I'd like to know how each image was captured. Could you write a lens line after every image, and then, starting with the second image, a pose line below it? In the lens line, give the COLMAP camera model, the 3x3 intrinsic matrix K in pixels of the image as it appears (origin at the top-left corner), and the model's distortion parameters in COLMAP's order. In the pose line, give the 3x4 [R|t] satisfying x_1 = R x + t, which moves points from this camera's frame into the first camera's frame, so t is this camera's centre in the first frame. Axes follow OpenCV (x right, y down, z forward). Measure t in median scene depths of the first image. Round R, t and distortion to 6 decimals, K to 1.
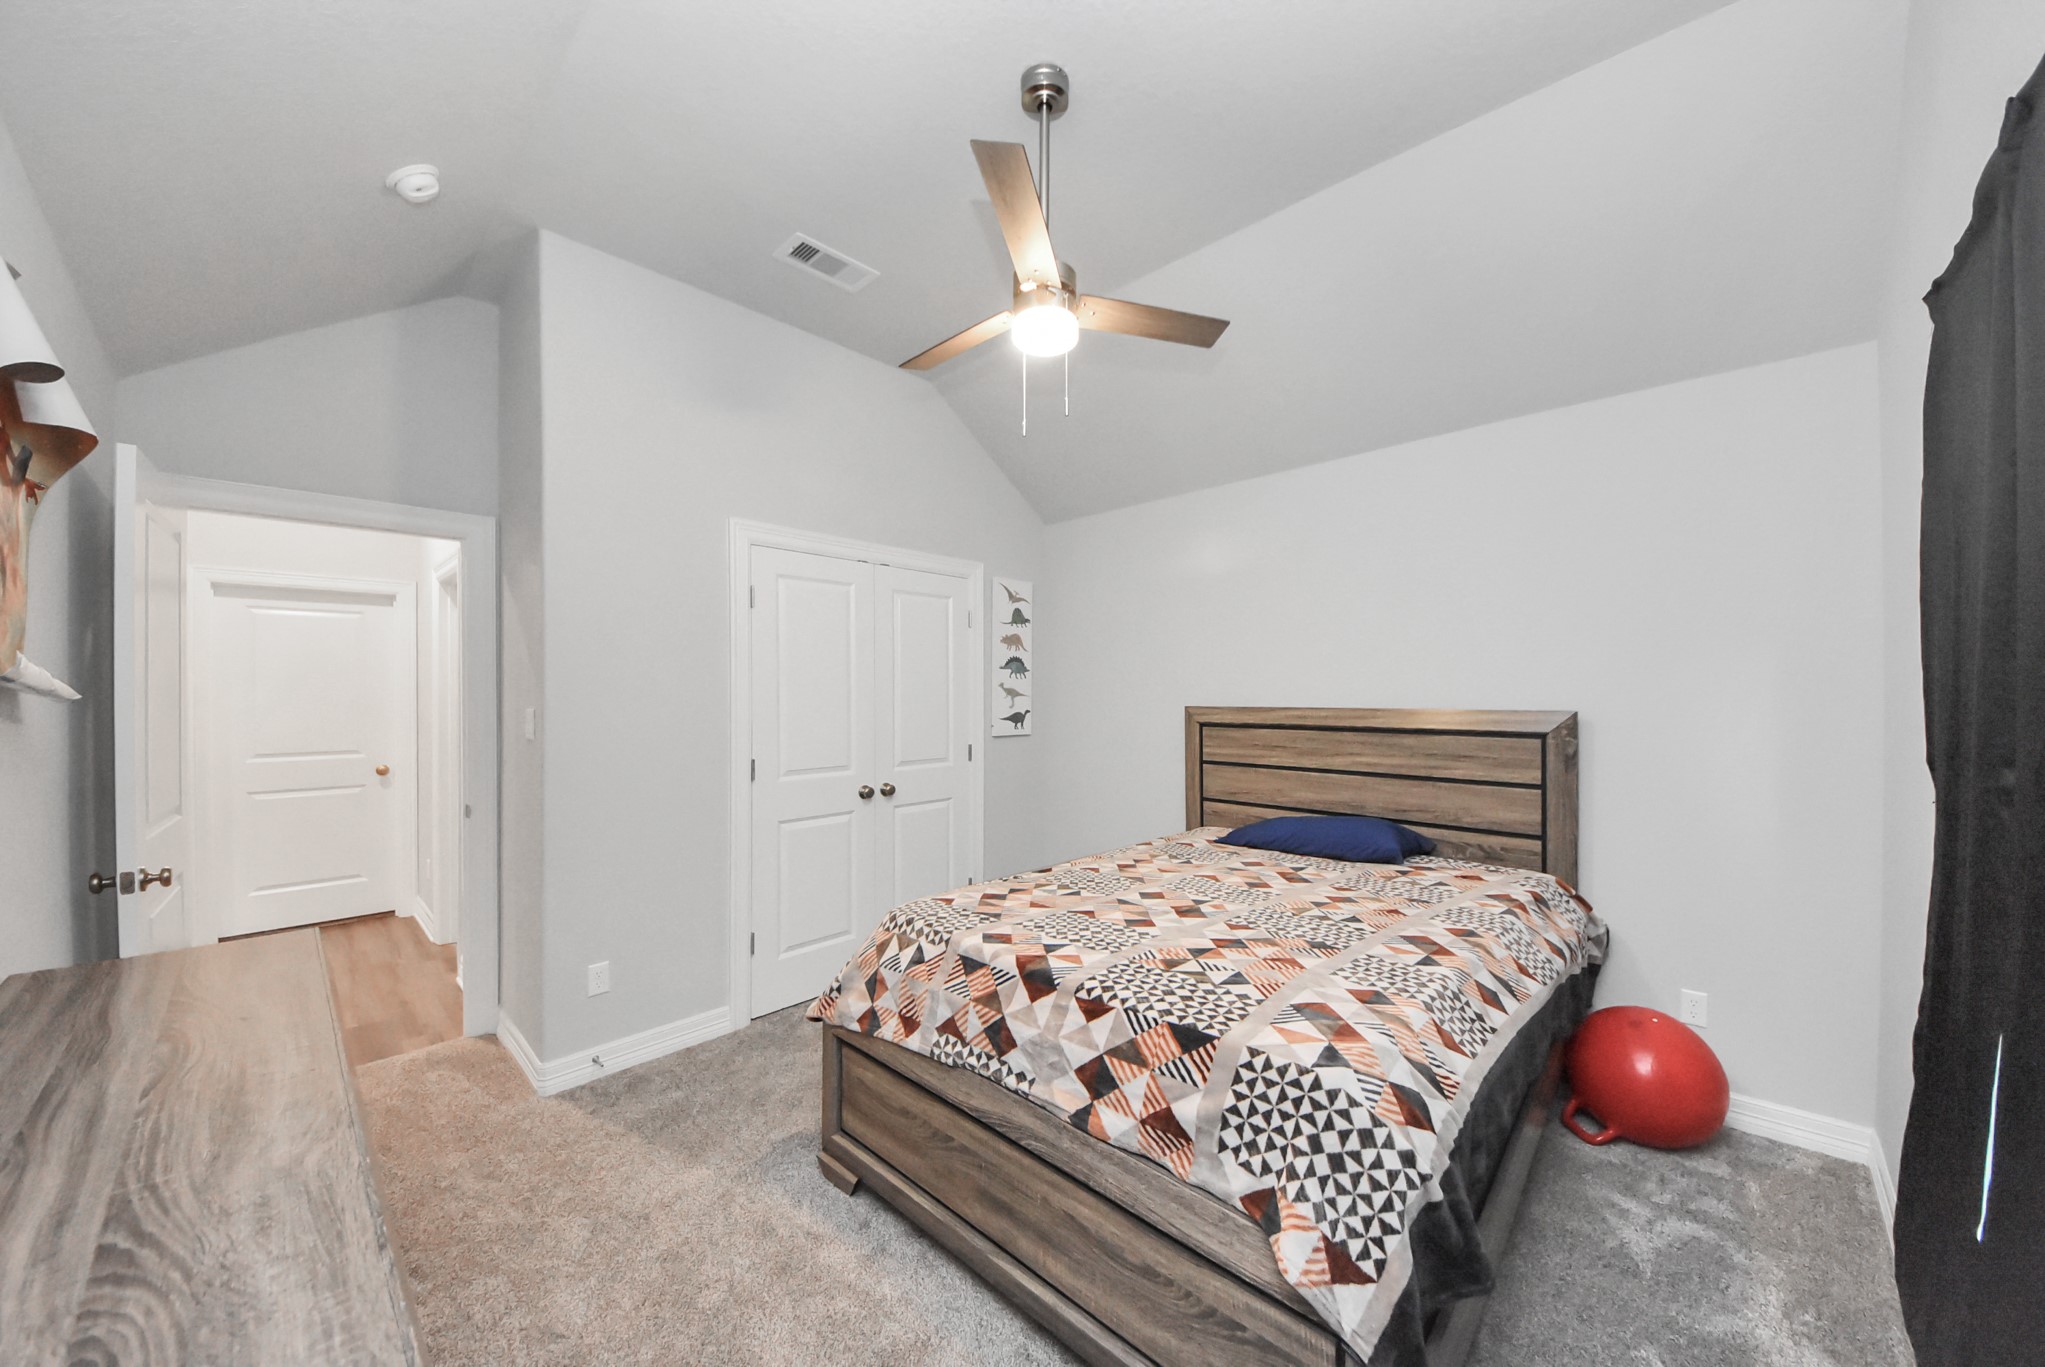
lens RADIAL K [[731.4, 0, 1020.5], [0, 731.4, 685.8], [0, 0, 1]] dist [0.011639, -0.005851]
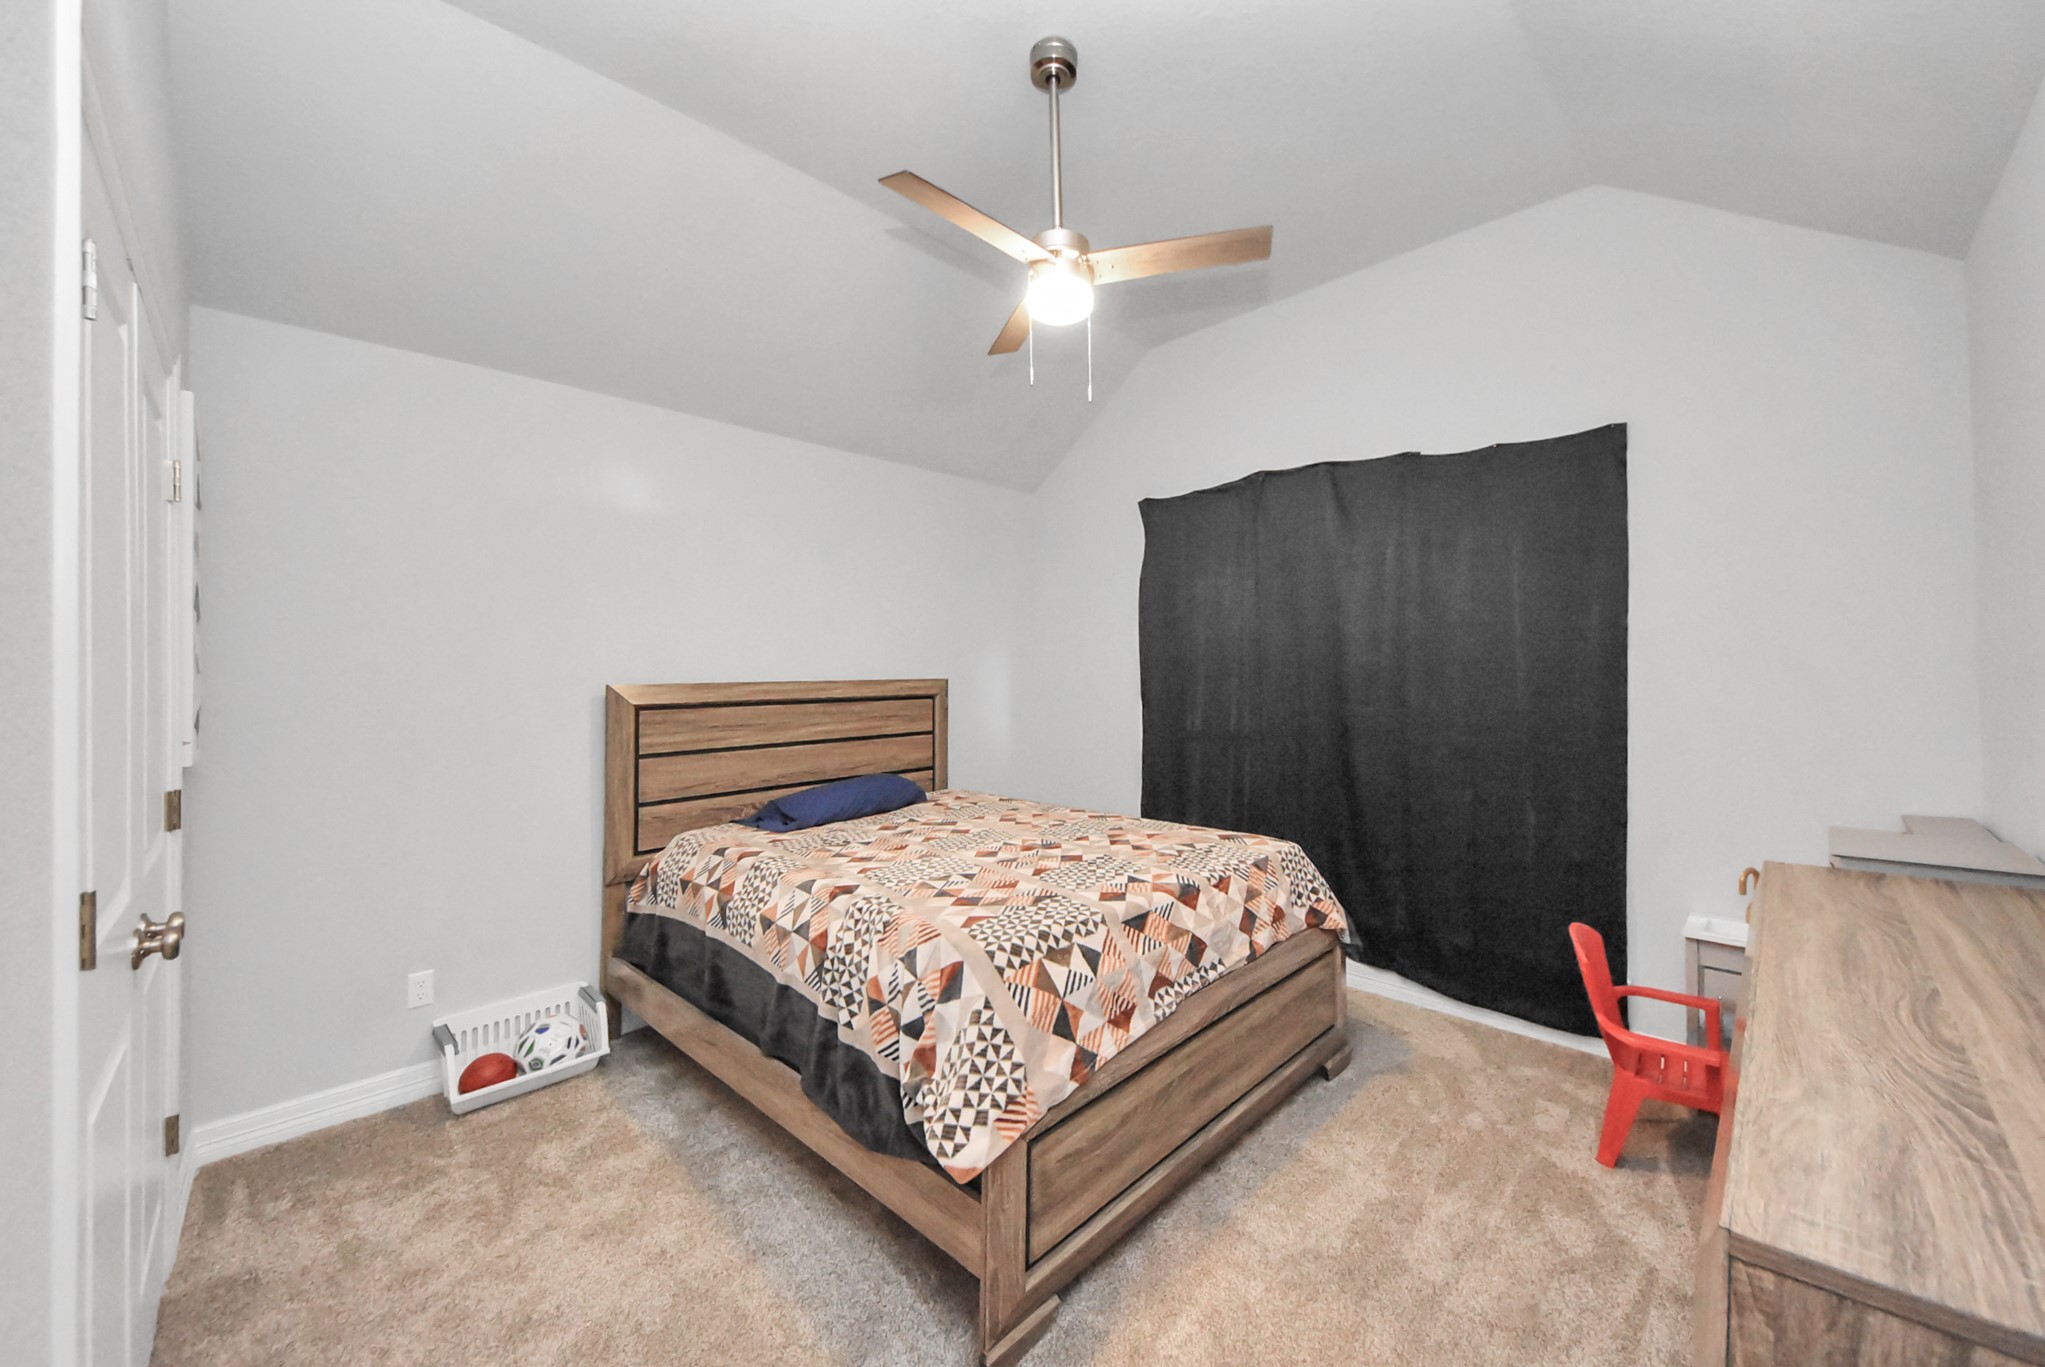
lens RADIAL K [[775.4, 0, 1024.0], [0, 775.4, 673.5], [0, 0, 1]] dist [0.014099, -0.000237]
pose [[0.004767, -0.001919, 0.999987, -1.066969], [0.005213, 0.999985, 0.001894, 0.028074], [-0.999975, 0.005204, 0.004777, 1.065563]]
